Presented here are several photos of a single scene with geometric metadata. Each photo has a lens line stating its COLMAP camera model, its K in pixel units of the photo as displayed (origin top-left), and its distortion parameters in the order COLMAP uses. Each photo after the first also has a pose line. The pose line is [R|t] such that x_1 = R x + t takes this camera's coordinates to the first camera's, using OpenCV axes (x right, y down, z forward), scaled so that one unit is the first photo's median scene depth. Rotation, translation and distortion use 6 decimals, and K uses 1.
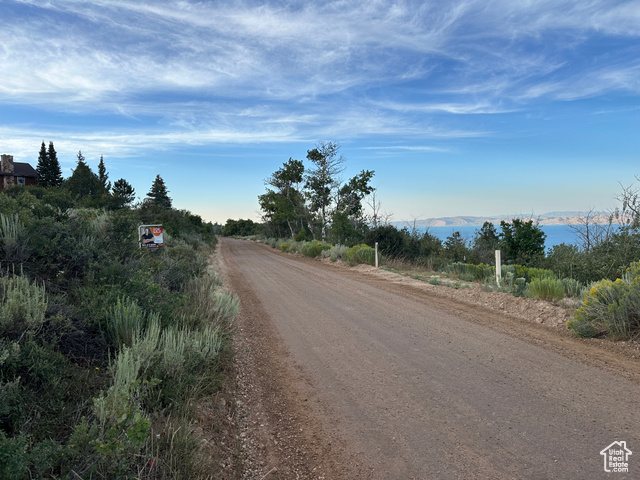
lens RADIAL K [[441.3, 0, 321.4], [0, 441.3, 235.8], [0, 0, 1]] dist [-0.001868, -0.000895]
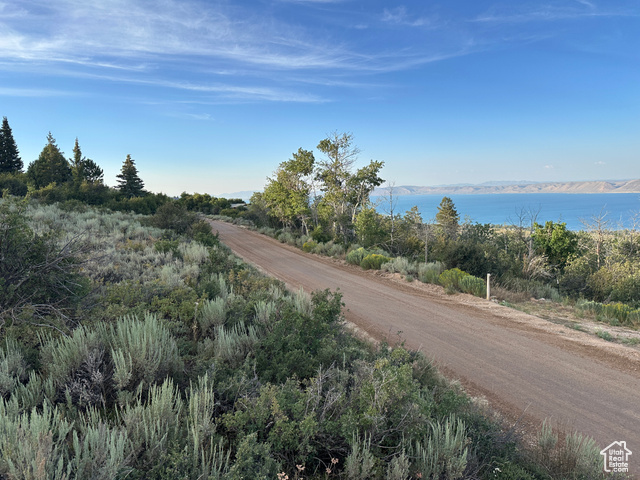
lens RADIAL K [[441.3, 0, 317.7], [0, 441.3, 243.0], [0, 0, 1]] dist [-0.001868, -0.000895]
pose [[0.993117, -0.013465, 0.116346, -0.139736], [0.003241, 0.996149, 0.087621, -0.054377], [-0.117078, -0.086641, 0.989336, 0.042918]]
